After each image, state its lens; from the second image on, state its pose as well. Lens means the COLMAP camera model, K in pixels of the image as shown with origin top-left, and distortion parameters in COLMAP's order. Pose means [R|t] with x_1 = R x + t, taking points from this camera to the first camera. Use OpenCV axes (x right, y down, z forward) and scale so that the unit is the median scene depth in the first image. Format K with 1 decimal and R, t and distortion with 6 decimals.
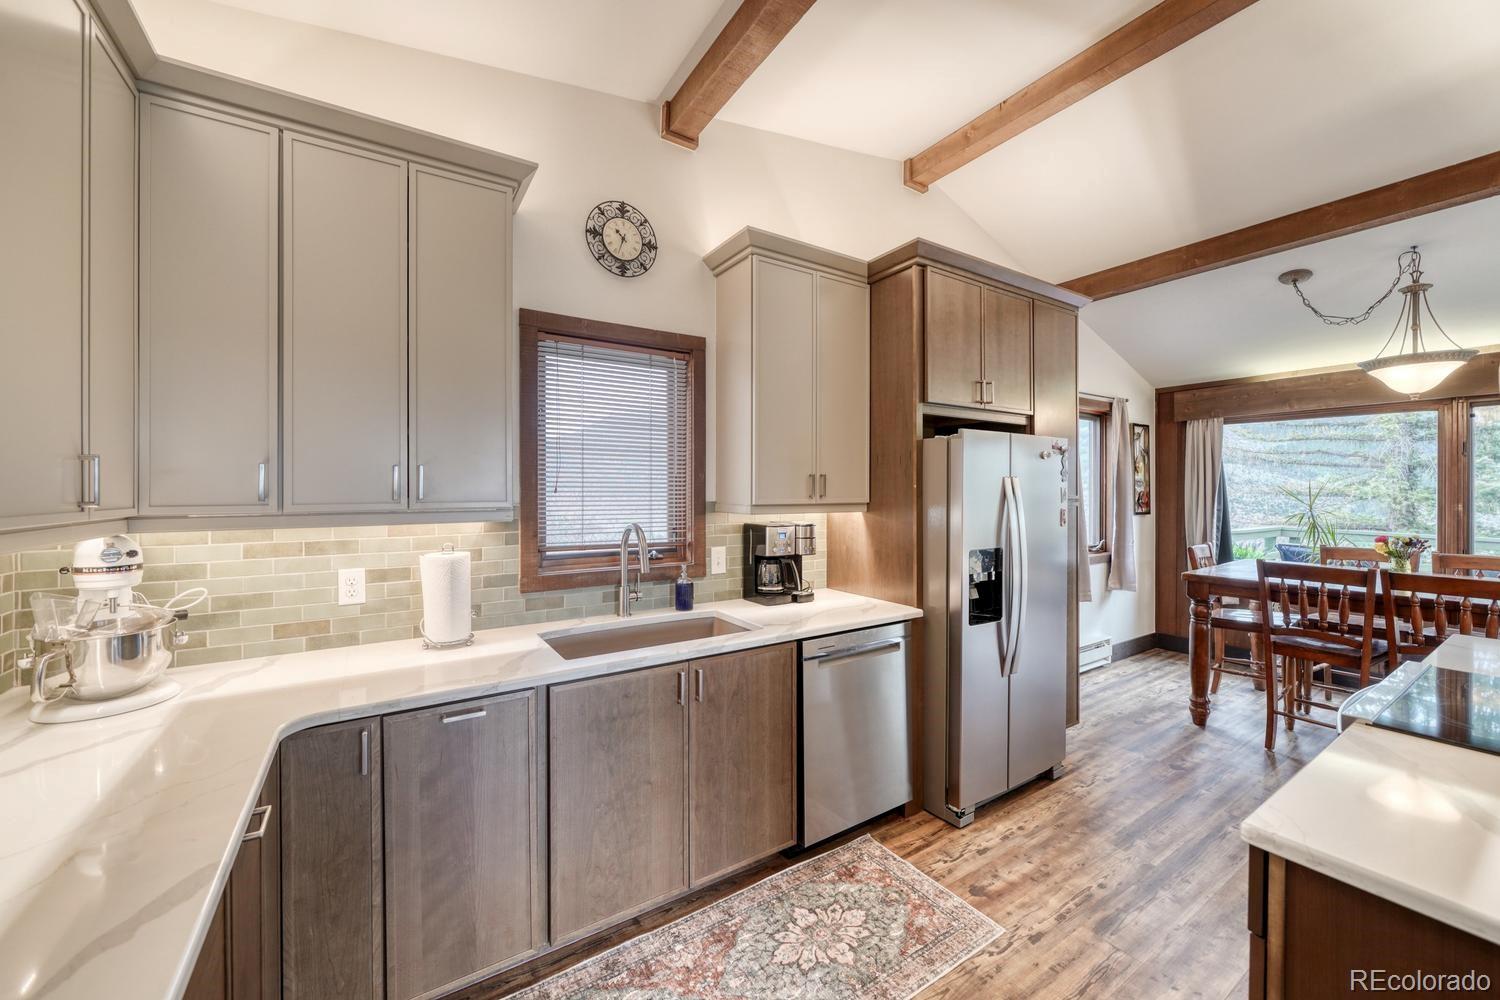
lens RADIAL K [[589.3, 0, 745.0], [0, 589.3, 489.9], [0, 0, 1]] dist [-0.007564, 0.001215]
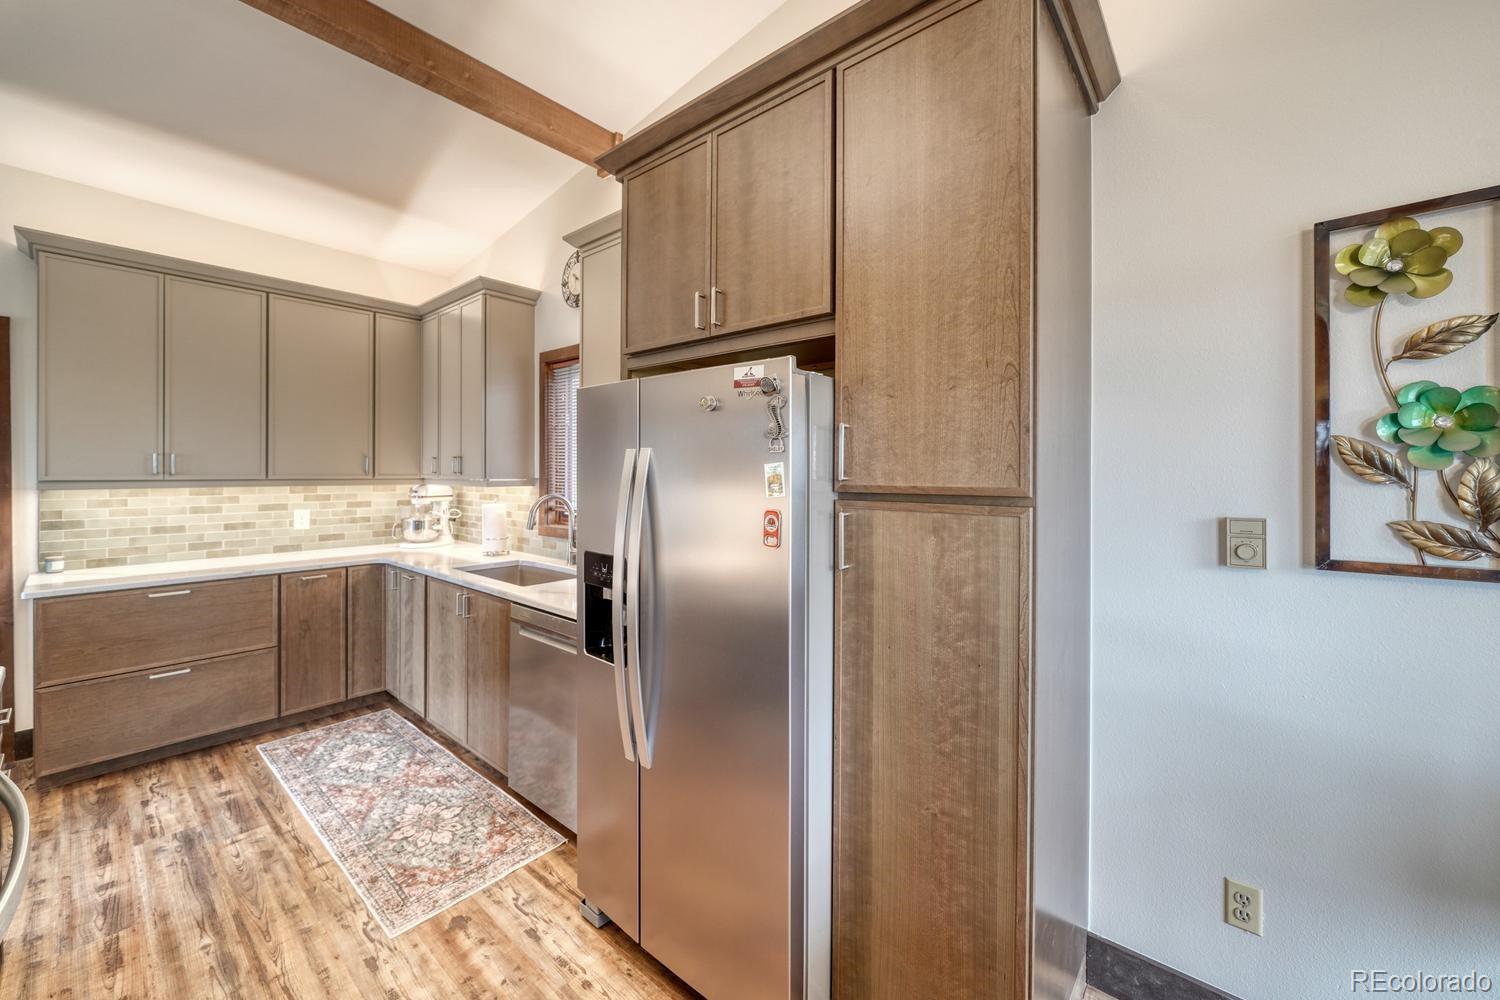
lens RADIAL K [[589.3, 0, 724.7], [0, 589.3, 470.1], [0, 0, 1]] dist [-0.007564, 0.001215]
pose [[0.253791, 0.001353, -0.967258, 1.105657], [-0.006037, 0.999982, -0.000185, 0.000594], [0.967240, 0.005886, 0.253794, 0.949338]]
